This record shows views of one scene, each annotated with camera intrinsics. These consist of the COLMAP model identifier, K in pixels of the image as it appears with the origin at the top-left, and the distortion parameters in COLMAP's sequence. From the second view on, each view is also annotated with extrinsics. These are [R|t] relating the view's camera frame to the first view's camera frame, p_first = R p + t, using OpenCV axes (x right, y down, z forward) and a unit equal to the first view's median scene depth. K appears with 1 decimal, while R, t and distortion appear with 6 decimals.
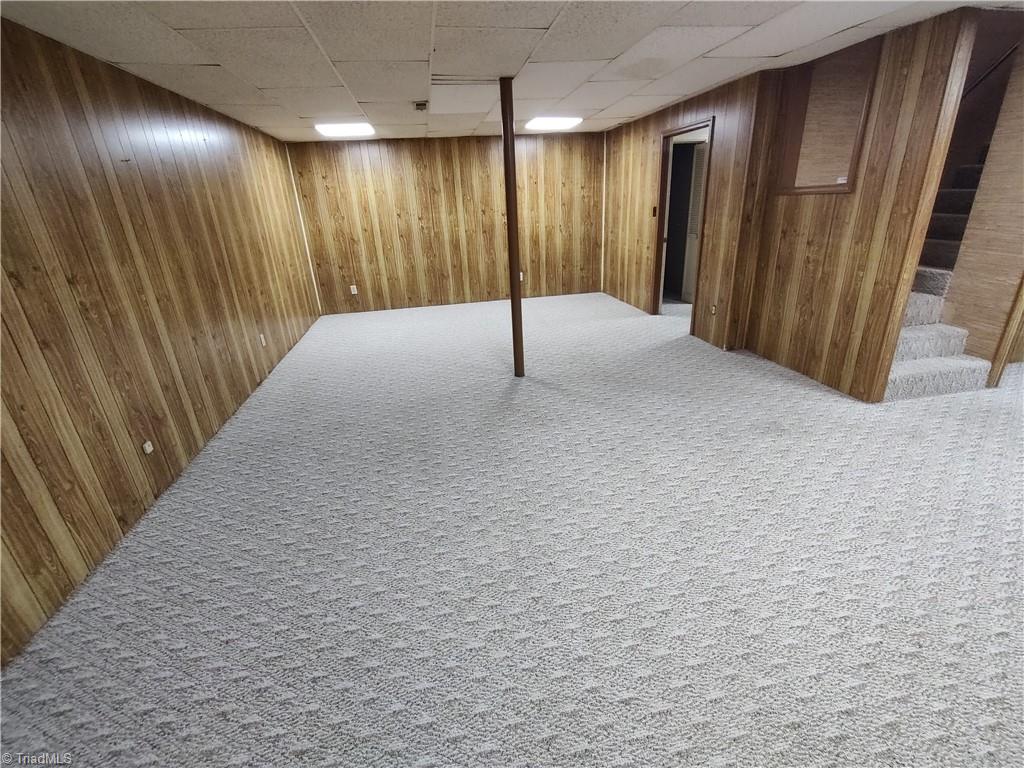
lens RADIAL K [[464.4, 0, 512.0], [0, 464.4, 384.0], [0, 0, 1]] dist [0.001051, -0.001084]
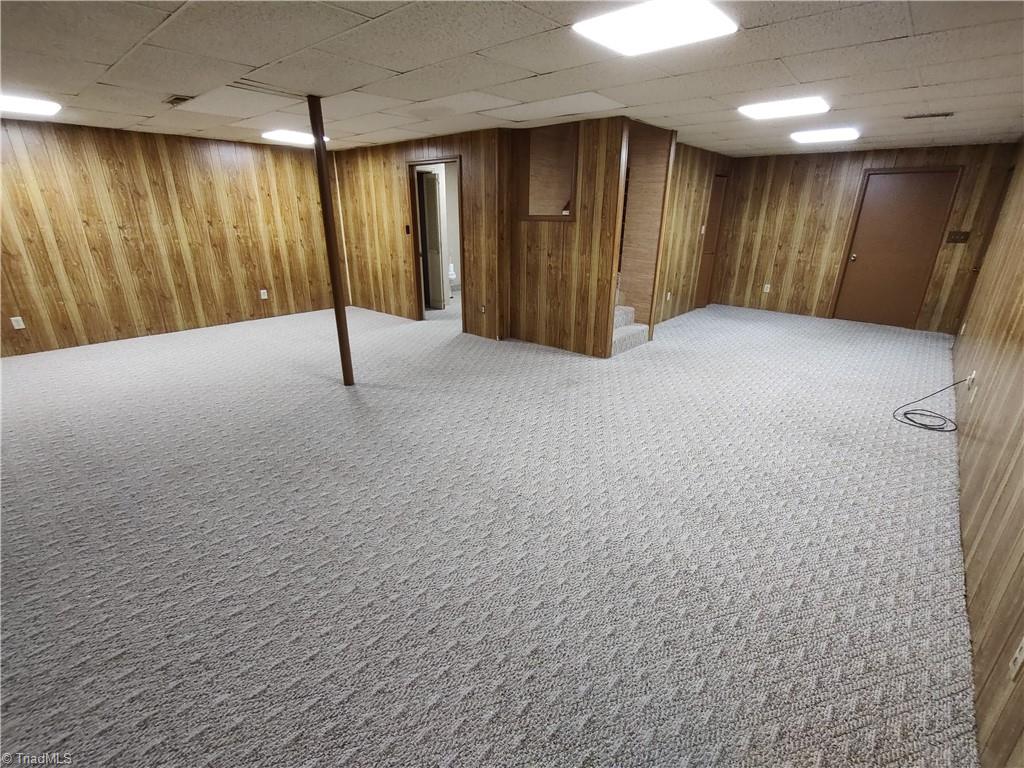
lens RADIAL K [[464.4, 0, 512.0], [0, 464.4, 384.0], [0, 0, 1]] dist [0.001051, -0.001084]
pose [[0.783160, -0.163708, 0.599883, -0.289908], [0.186231, 0.982190, 0.024910, 0.020372], [-0.593277, 0.092208, 0.799700, -0.021887]]
